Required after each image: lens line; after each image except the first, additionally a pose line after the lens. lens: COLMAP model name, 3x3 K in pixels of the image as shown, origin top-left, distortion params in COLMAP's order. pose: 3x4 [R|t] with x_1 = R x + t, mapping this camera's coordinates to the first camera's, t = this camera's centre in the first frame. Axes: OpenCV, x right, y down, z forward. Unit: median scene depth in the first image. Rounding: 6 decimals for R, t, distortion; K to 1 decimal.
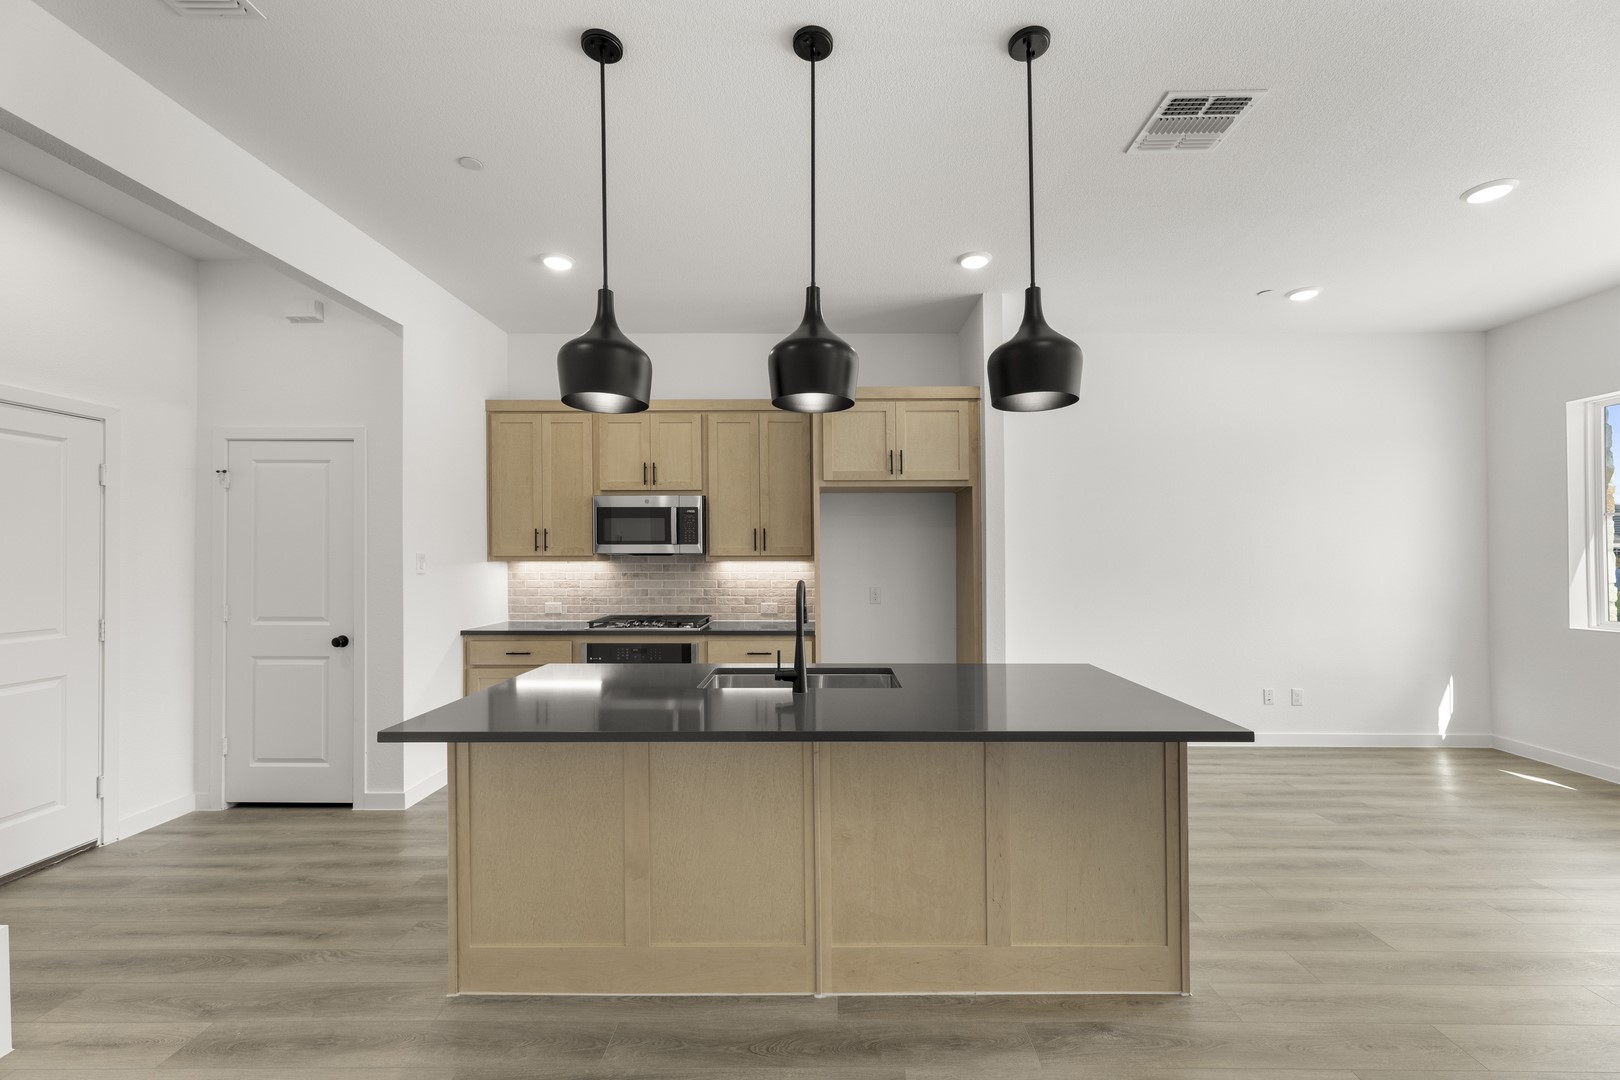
lens RADIAL K [[652.7, 0, 820.6], [0, 652.7, 551.3], [0, 0, 1]] dist [0.003168, 0.000024]
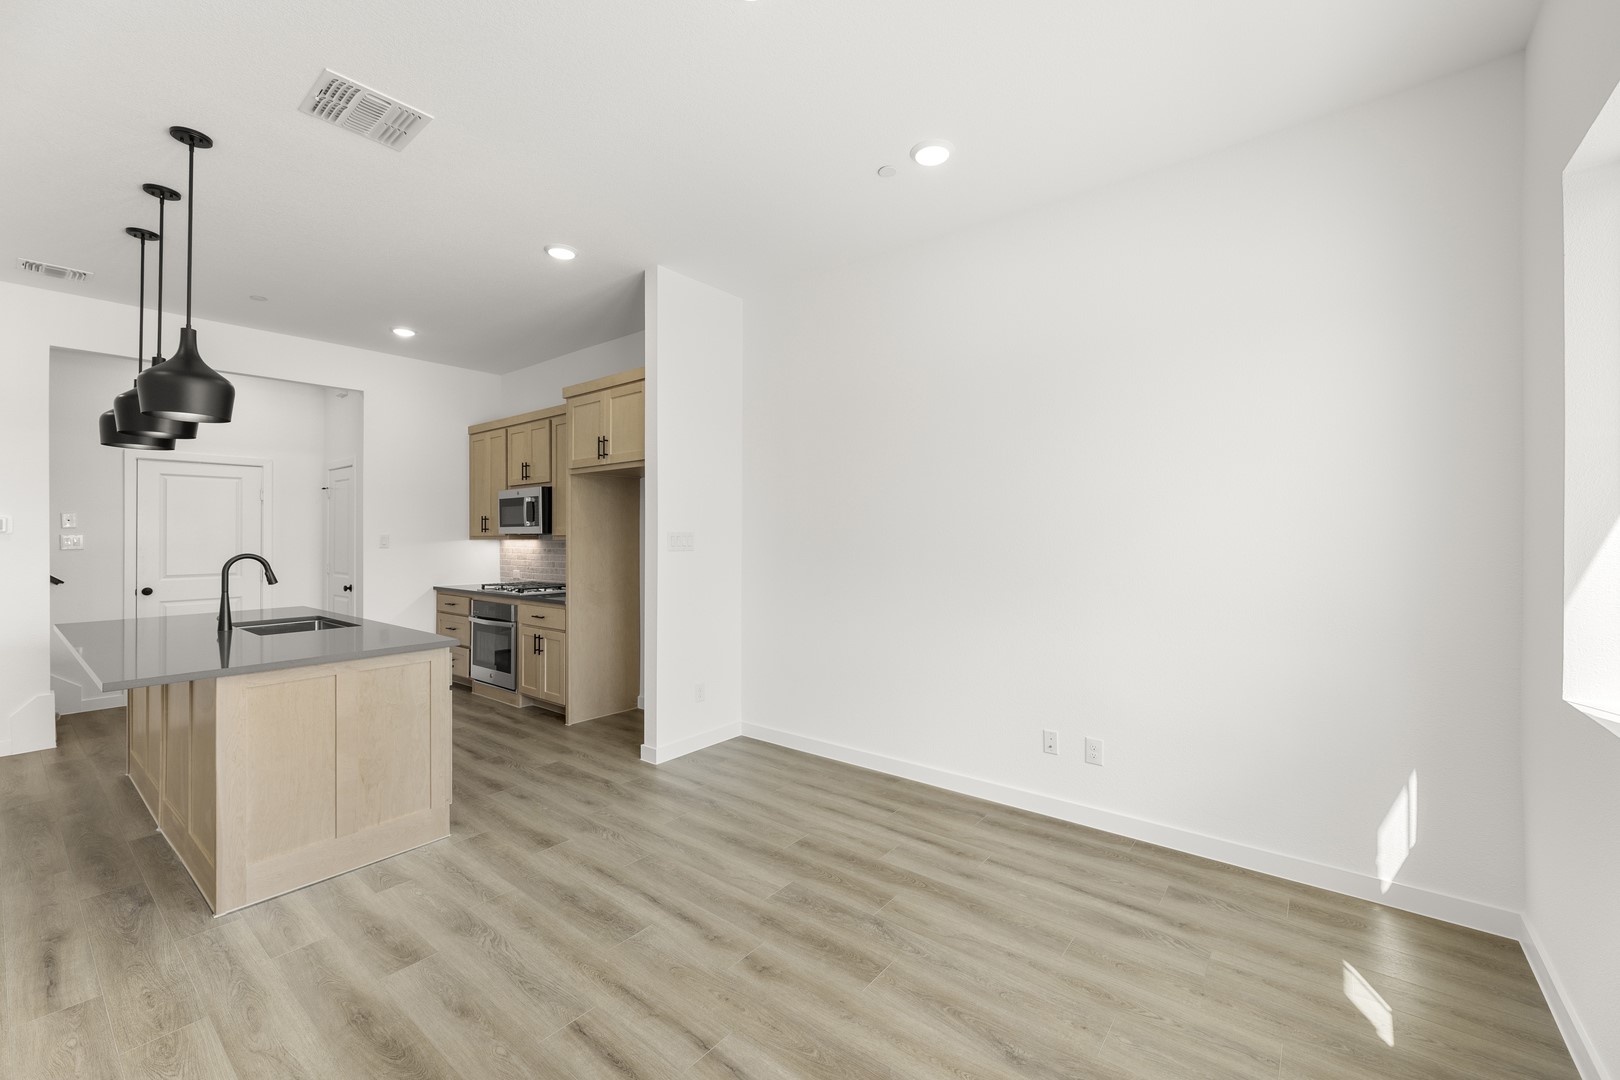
lens RADIAL K [[649.8, 0, 815.6], [0, 649.8, 534.7], [0, 0, 1]] dist [-0.000434, -0.000140]
pose [[0.788420, -0.003465, -0.615127, 0.987255], [0.008284, 0.999953, 0.004985, 0.003850], [0.615081, -0.009026, 0.788412, 0.354383]]
